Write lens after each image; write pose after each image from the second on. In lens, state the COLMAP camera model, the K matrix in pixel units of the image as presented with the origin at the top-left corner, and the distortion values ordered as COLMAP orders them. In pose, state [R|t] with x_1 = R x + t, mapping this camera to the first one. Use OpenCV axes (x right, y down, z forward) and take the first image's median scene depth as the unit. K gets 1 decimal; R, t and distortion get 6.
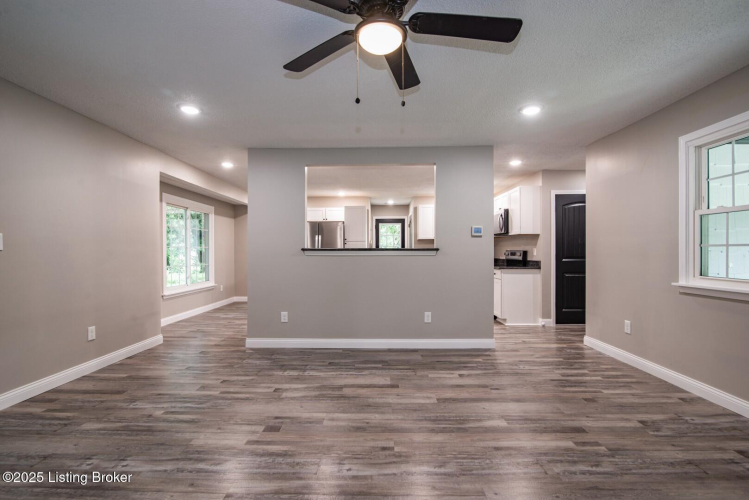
lens RADIAL K [[344.0, 0, 374.5], [0, 344.0, 250.0], [0, 0, 1]] dist [-0.019481, 0.000328]
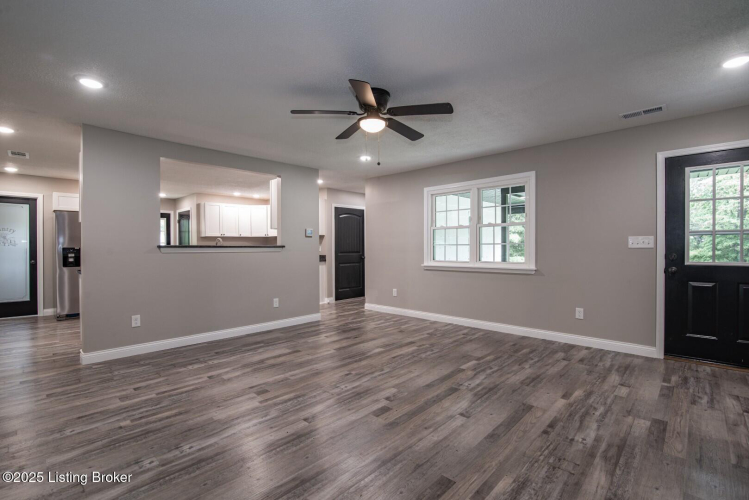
lens RADIAL K [[344.0, 0, 374.5], [0, 344.0, 250.0], [0, 0, 1]] dist [-0.019481, 0.000328]
pose [[0.675602, -0.005624, 0.737245, -0.709897], [-0.000177, 0.999970, 0.007791, 0.000767], [-0.737266, -0.005394, 0.675581, -0.099700]]
